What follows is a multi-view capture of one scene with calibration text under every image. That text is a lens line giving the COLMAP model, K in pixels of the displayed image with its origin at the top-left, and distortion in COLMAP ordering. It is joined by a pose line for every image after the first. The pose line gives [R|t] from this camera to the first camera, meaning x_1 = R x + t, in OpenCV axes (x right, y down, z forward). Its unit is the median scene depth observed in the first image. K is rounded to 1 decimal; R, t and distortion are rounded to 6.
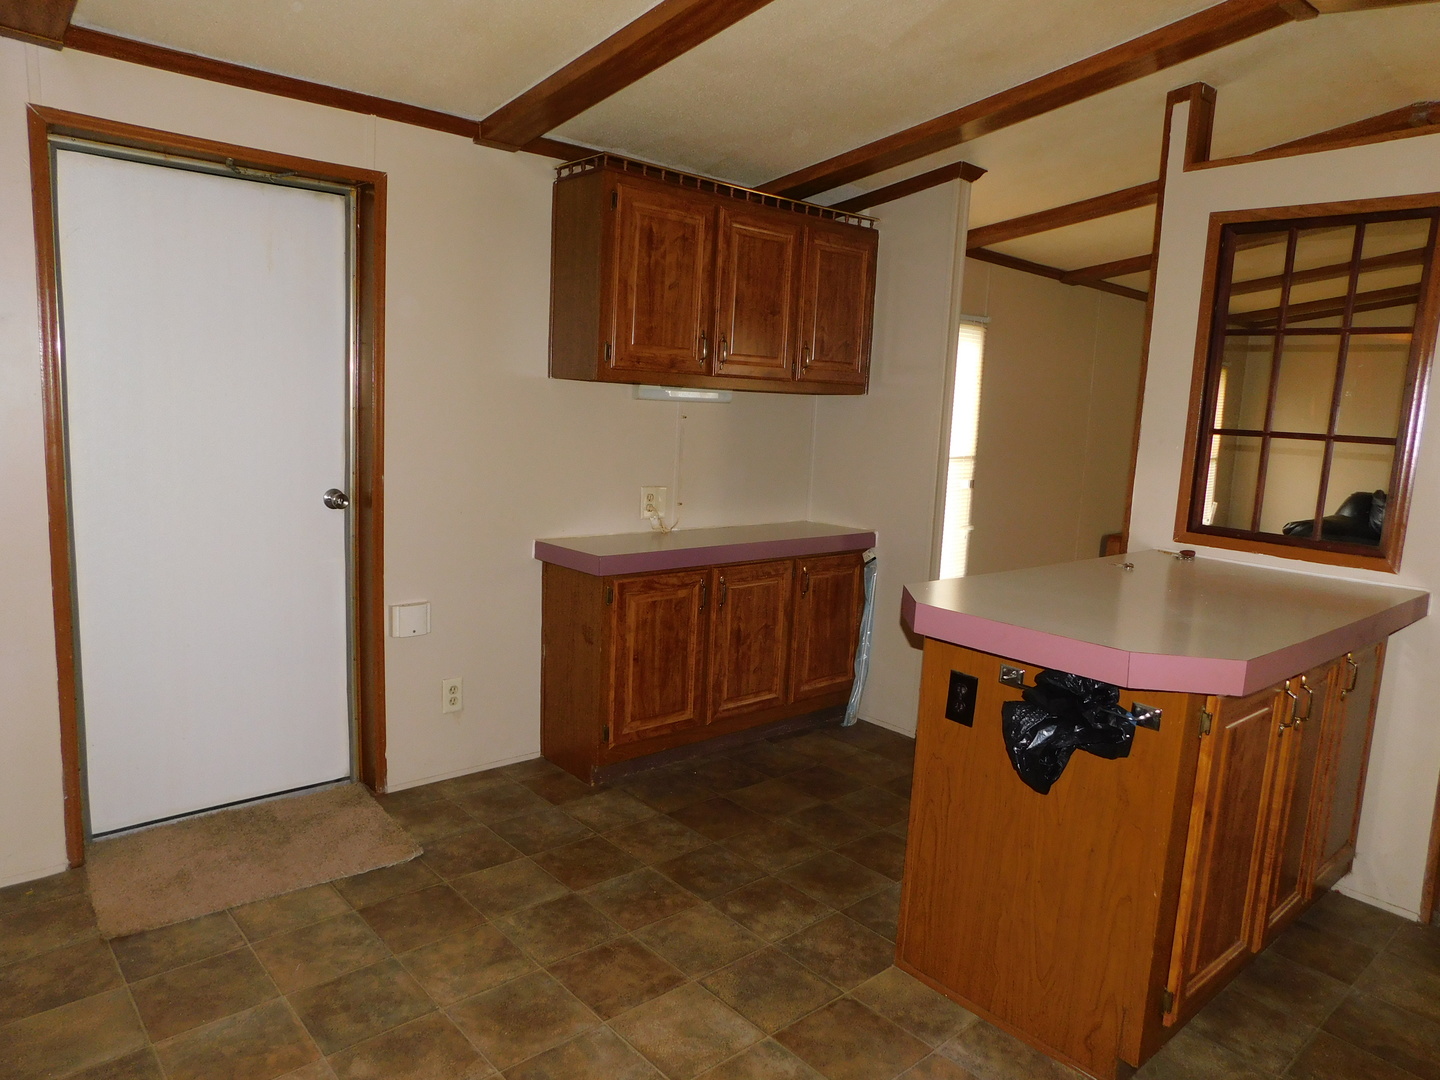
lens RADIAL K [[965.5, 0, 703.3], [0, 965.5, 536.1], [0, 0, 1]] dist [-0.031889, 0.000247]
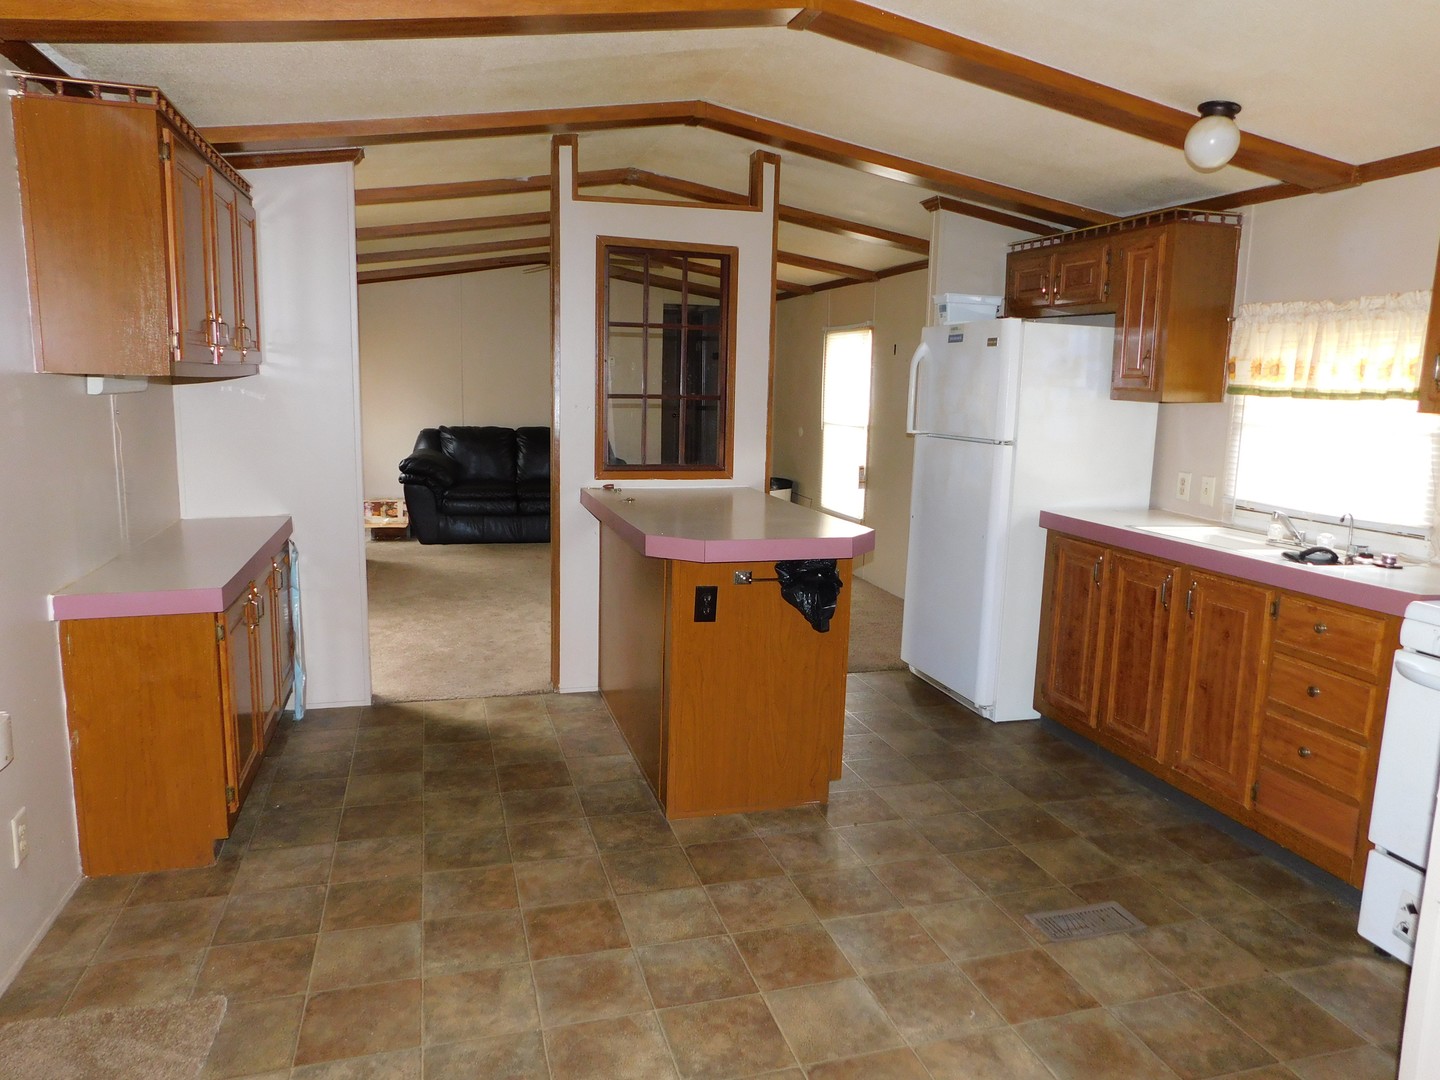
lens RADIAL K [[999.9, 0, 720.0], [0, 999.9, 540.0], [0, 0, 1]] dist [-0.046739, 0.056974]
pose [[0.416042, -0.183761, 0.890585, -0.801211], [0.126826, 0.981523, 0.143277, -0.103199], [-0.900458, 0.053340, 0.431660, 0.278636]]
